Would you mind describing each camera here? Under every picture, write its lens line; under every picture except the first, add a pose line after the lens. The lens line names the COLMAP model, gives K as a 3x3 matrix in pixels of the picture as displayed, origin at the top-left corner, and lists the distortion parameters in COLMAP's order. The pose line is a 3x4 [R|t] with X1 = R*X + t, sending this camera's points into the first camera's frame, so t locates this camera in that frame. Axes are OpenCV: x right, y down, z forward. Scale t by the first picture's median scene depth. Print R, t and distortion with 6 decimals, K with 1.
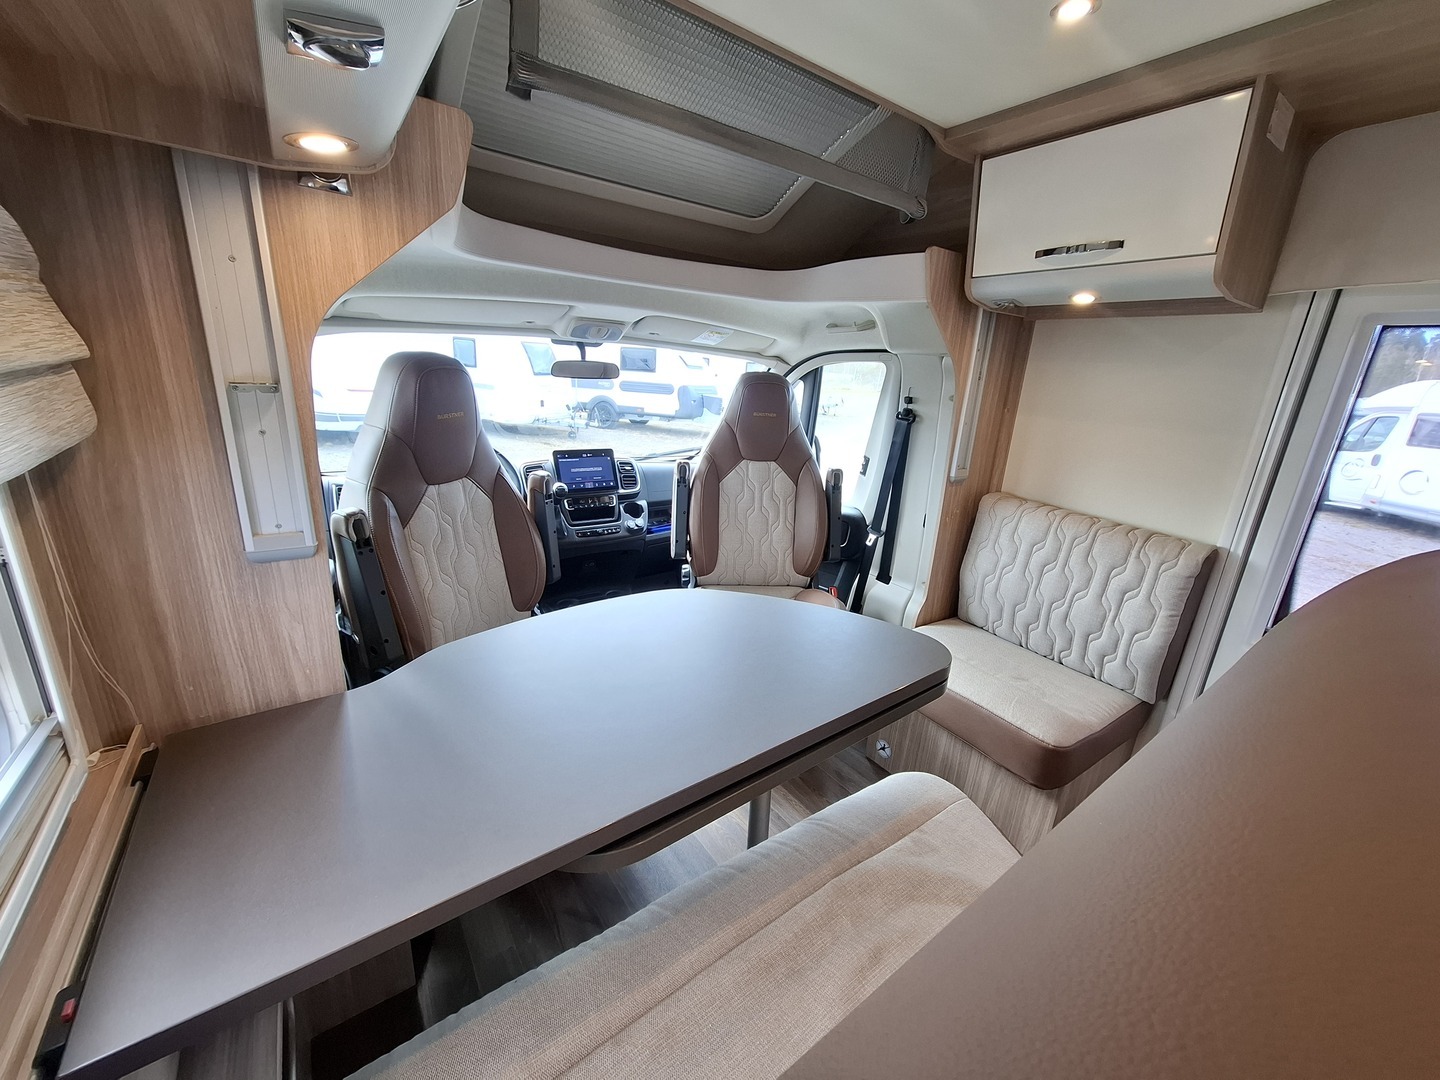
lens RADIAL K [[566.0, 0, 730.6], [0, 566.0, 534.0], [0, 0, 1]] dist [0.002252, 0.000187]
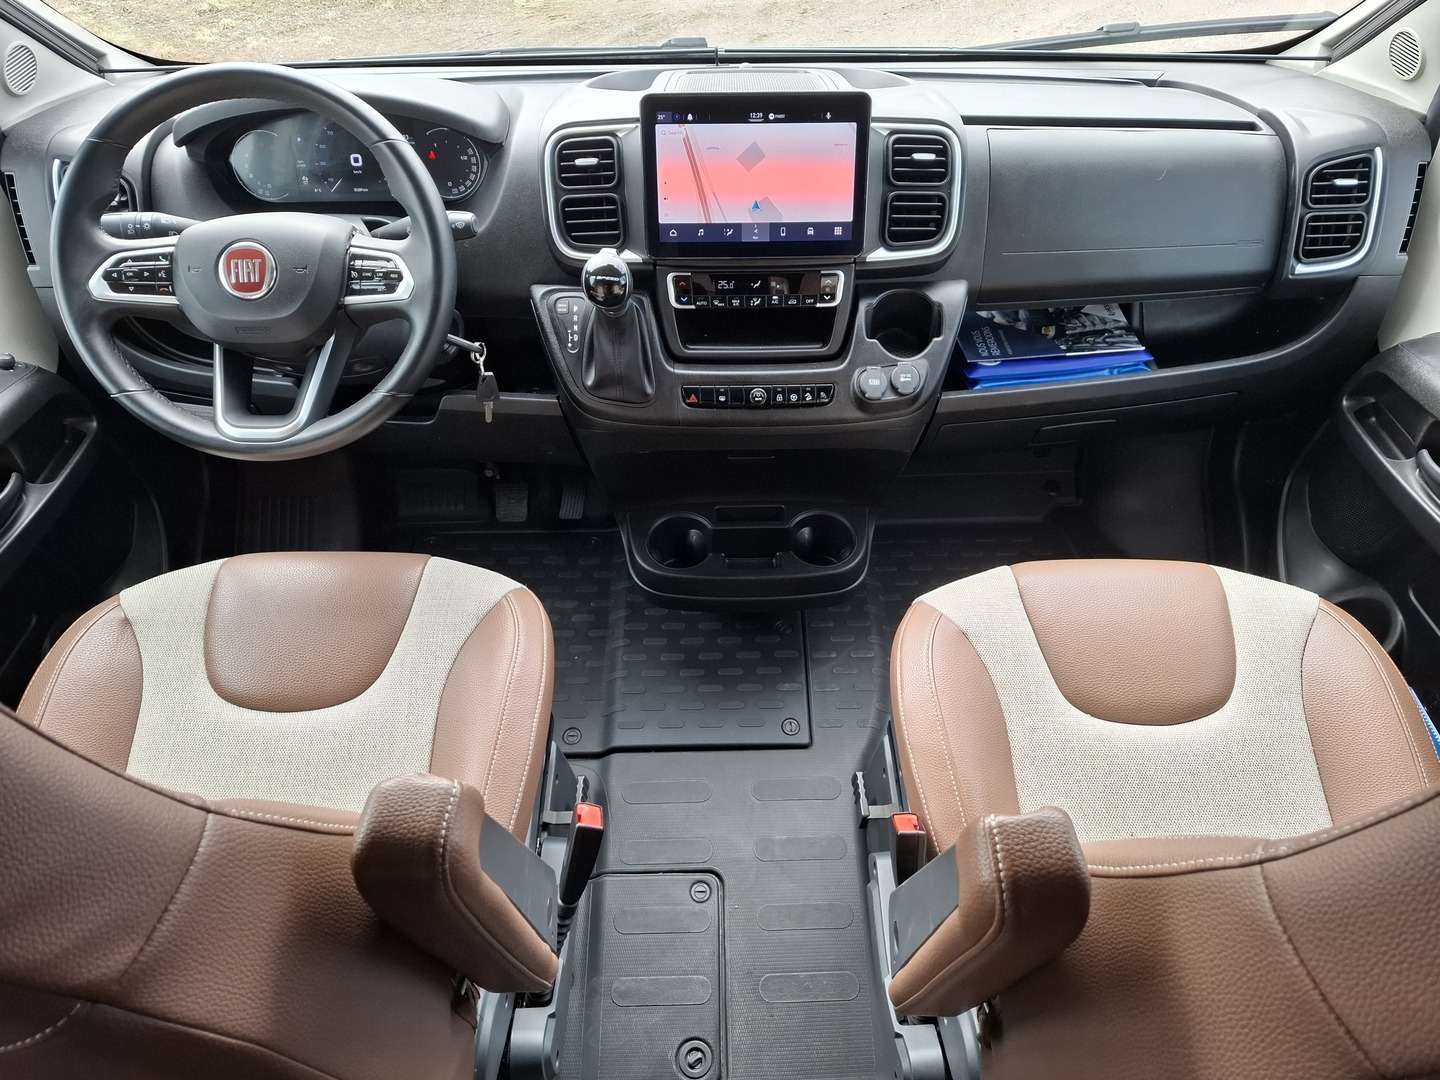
lens RADIAL K [[983.5, 0, 724.4], [0, 983.5, 538.5], [0, 0, 1]] dist [0.077797, -0.091331]
pose [[0.809714, 0.380886, -0.446418, 0.027120], [-0.102235, 0.840662, 0.531822, -0.229570], [0.577850, -0.384985, 0.719636, 0.573798]]
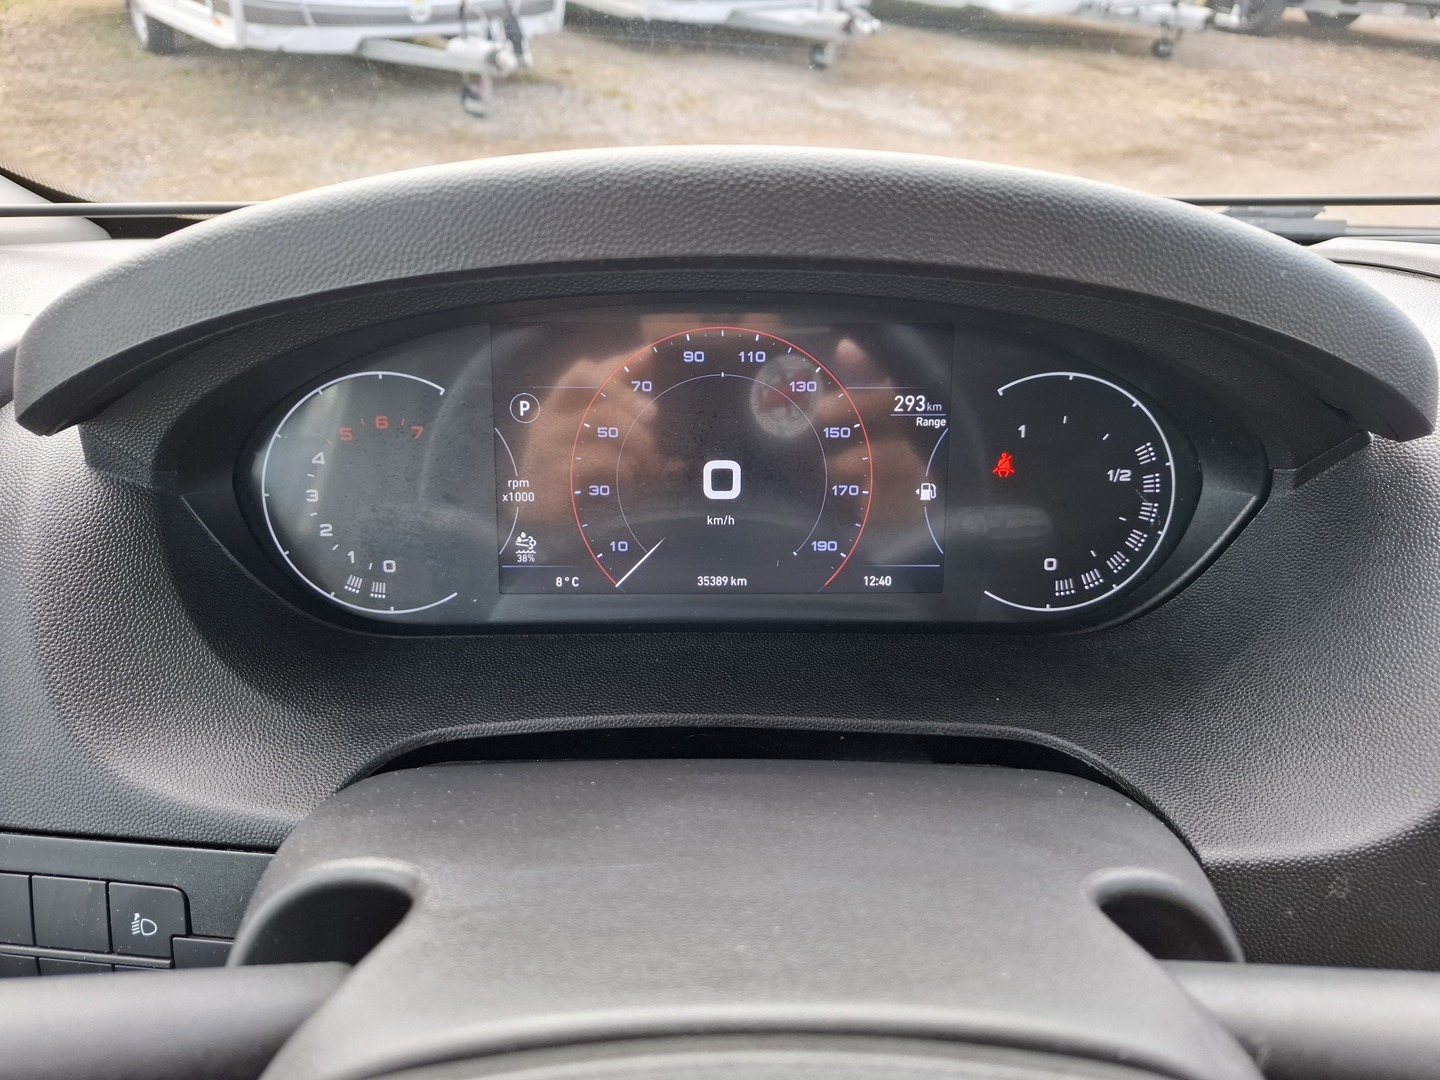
lens RADIAL K [[984.8, 0, 715.1], [0, 984.8, 534.6], [0, 0, 1]] dist [0.018579, -0.000576]
pose [[0.807768, 0.270870, -0.523584, -0.408190], [-0.117301, 0.944276, 0.307543, -0.123141], [0.577712, -0.187007, 0.794530, 0.827819]]
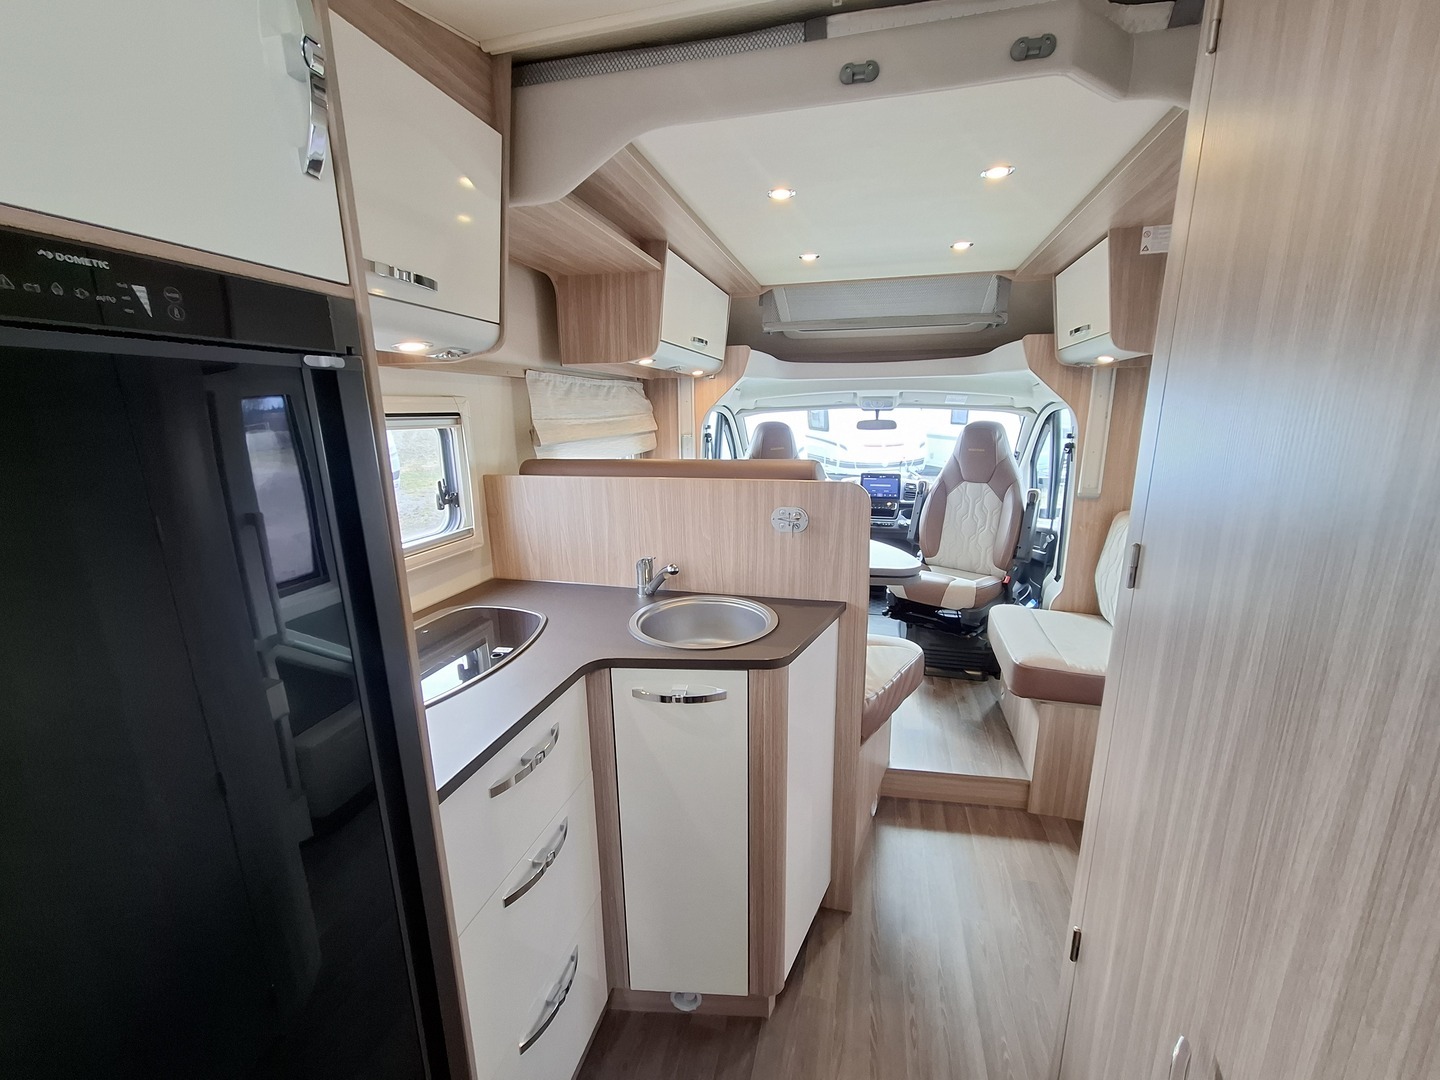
lens RADIAL K [[566.0, 0, 730.6], [0, 566.0, 534.0], [0, 0, 1]] dist [0.002252, 0.000187]
pose [[0.628070, 0.101960, -0.771448, 0.755781], [-0.176321, 0.984241, -0.013467, 0.122464], [0.757917, 0.144480, 0.636150, -0.339069]]
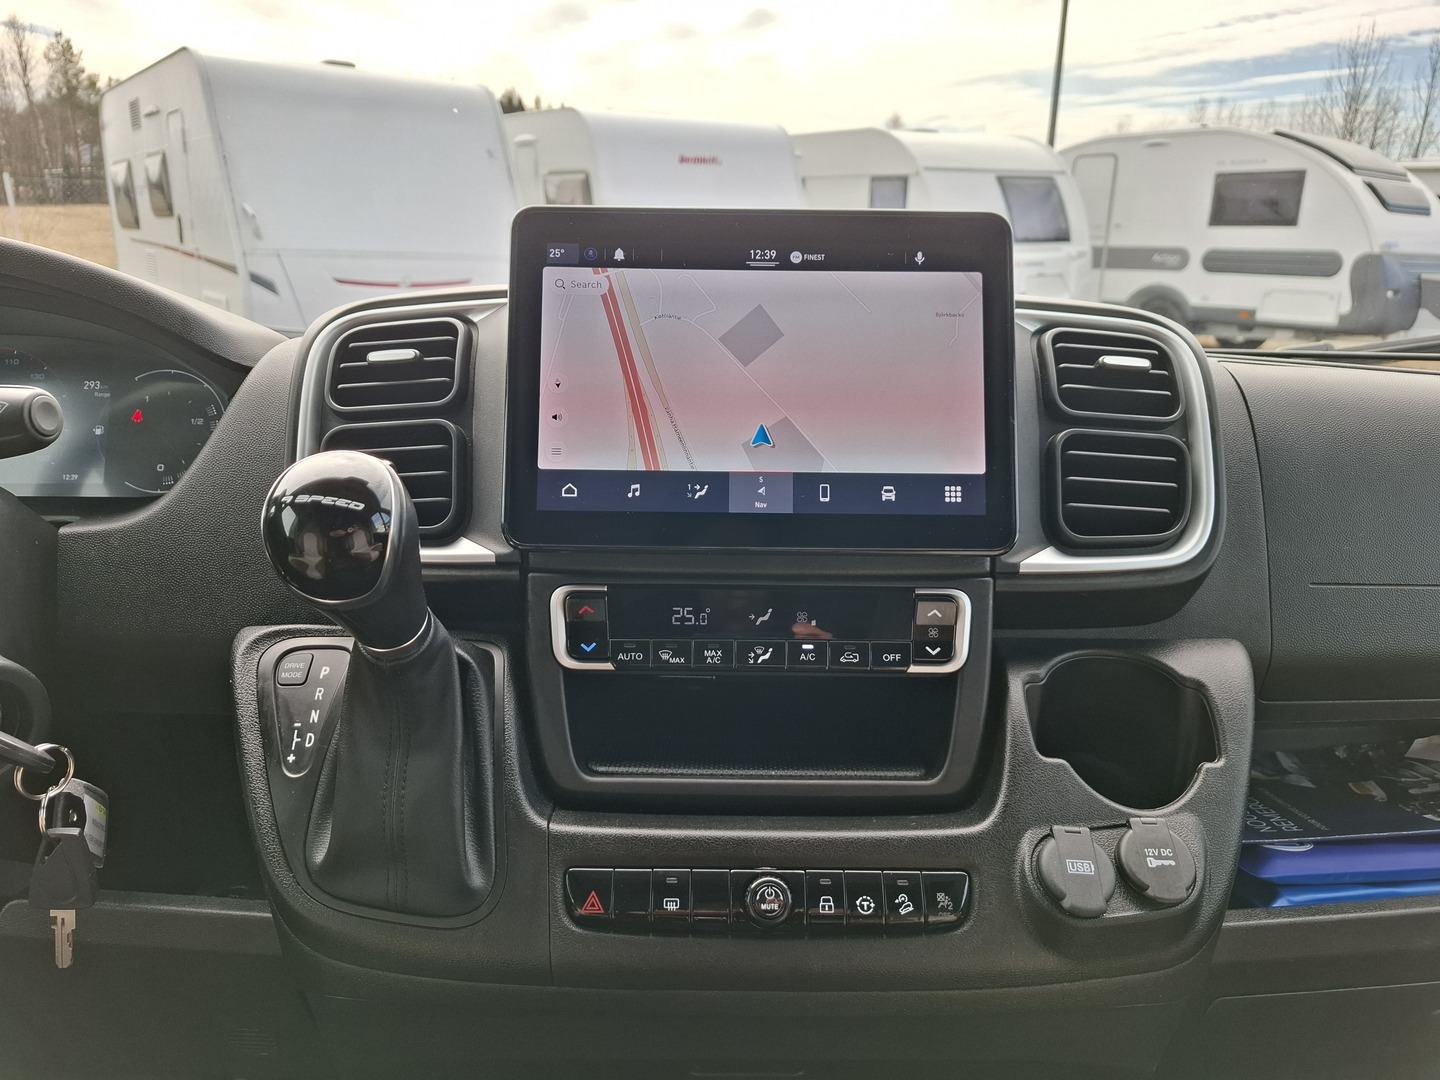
lens RADIAL K [[983.5, 0, 724.4], [0, 983.5, 538.5], [0, 0, 1]] dist [0.077797, -0.091331]
pose [[0.810412, 0.111891, -0.575076, -0.132310], [-0.122053, 0.992300, 0.021069, -0.082066], [0.573006, 0.053115, 0.817828, 0.835956]]
